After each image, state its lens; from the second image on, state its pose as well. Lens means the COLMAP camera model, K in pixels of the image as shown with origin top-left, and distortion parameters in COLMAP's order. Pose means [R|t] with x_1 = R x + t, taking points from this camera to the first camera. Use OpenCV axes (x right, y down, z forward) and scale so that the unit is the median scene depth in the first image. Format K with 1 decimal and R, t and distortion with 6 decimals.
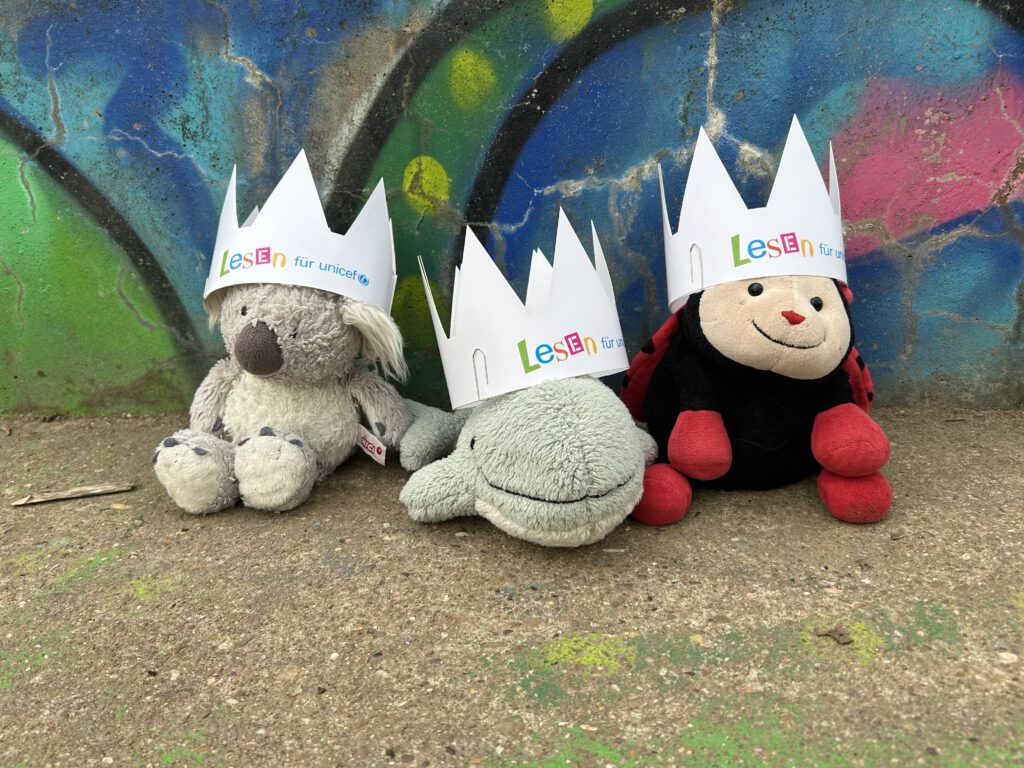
lens RADIAL K [[782.0, 0, 514.8], [0, 782.0, 393.9], [0, 0, 1]] dist [0.044609, -0.049752]
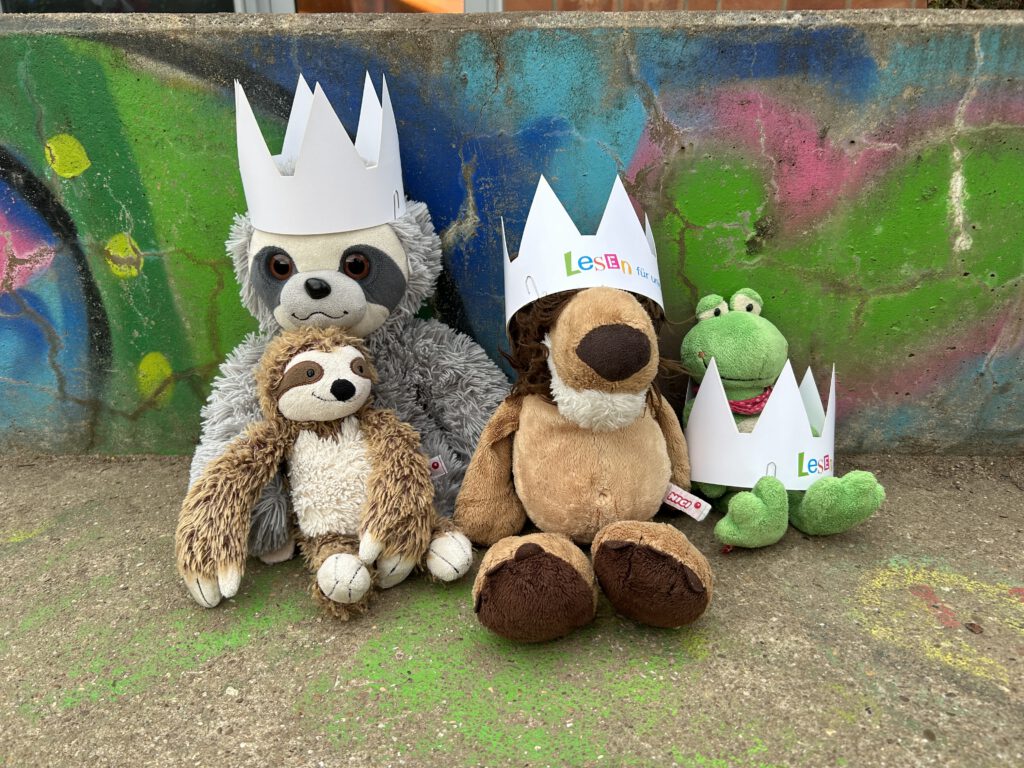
lens RADIAL K [[773.7, 0, 512.0], [0, 773.7, 384.0], [0, 0, 1]] dist [0.033052, -0.040586]
pose [[0.989950, -0.012396, 0.140875, 1.122117], [0.012203, 0.999923, 0.002237, -0.084114], [-0.140892, -0.000496, 0.990025, -0.269279]]
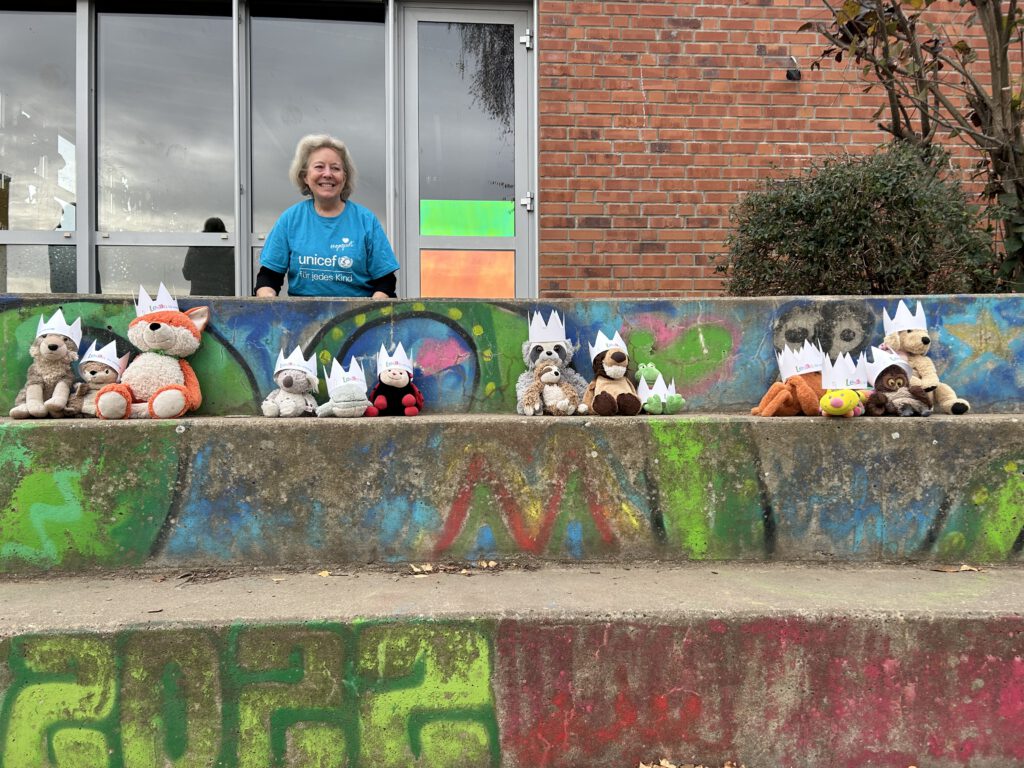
lens RADIAL K [[782.0, 0, 514.8], [0, 782.0, 393.9], [0, 0, 1]] dist [0.044609, -0.049752]
pose [[0.986674, 0.035991, 0.158679, 0.227046], [0.021685, 0.937441, -0.347468, 1.380592], [-0.161258, 0.346279, 0.924168, -2.927915]]
